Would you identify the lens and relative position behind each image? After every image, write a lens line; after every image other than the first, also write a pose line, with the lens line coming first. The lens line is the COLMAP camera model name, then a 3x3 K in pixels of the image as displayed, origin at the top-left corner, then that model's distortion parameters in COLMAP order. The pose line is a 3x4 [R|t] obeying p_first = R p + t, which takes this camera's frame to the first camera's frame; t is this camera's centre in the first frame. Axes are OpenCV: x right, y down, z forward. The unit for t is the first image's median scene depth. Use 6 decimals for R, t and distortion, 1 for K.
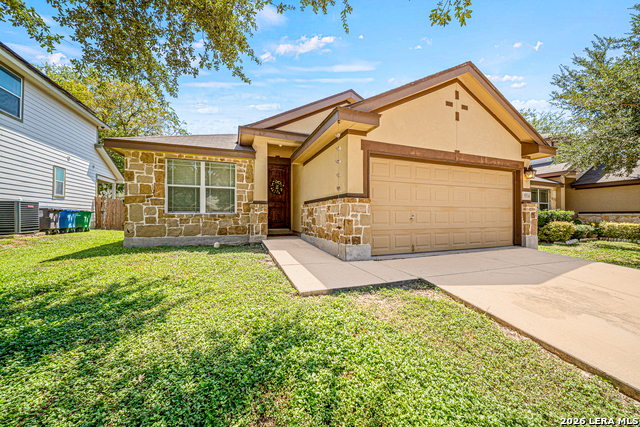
lens RADIAL K [[220.1, 0, 311.3], [0, 220.1, 213.7], [0, 0, 1]] dist [-0.007820, -0.000160]
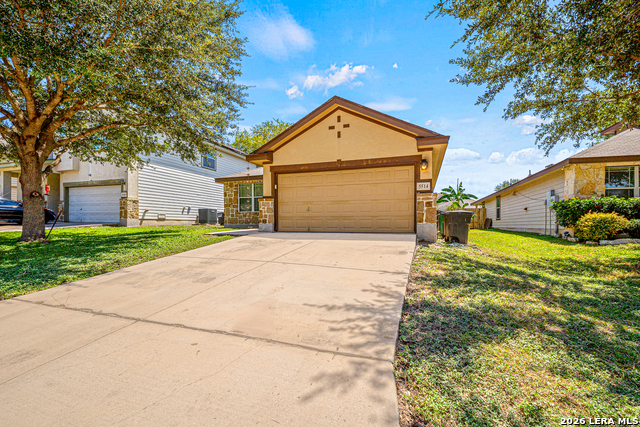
lens RADIAL K [[223.0, 0, 321.4], [0, 223.0, 223.5], [0, 0, 1]] dist [-0.000023, -0.000027]
pose [[0.801920, 0.006080, -0.597400, 1.111857], [0.002944, 0.999896, 0.014128, 0.073883], [0.597424, -0.013089, 0.801819, -0.154333]]
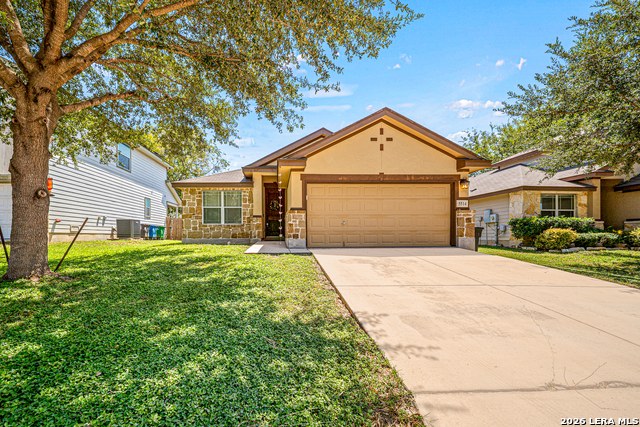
lens RADIAL K [[222.4, 0, 271.6], [0, 222.4, 234.4], [0, 0, 1]] dist [-0.001946, -0.000247]
pose [[0.945224, -0.000984, -0.326420, 0.369938], [0.005140, 0.999916, 0.011871, 0.056003], [0.326381, -0.012898, 0.945150, -0.406990]]
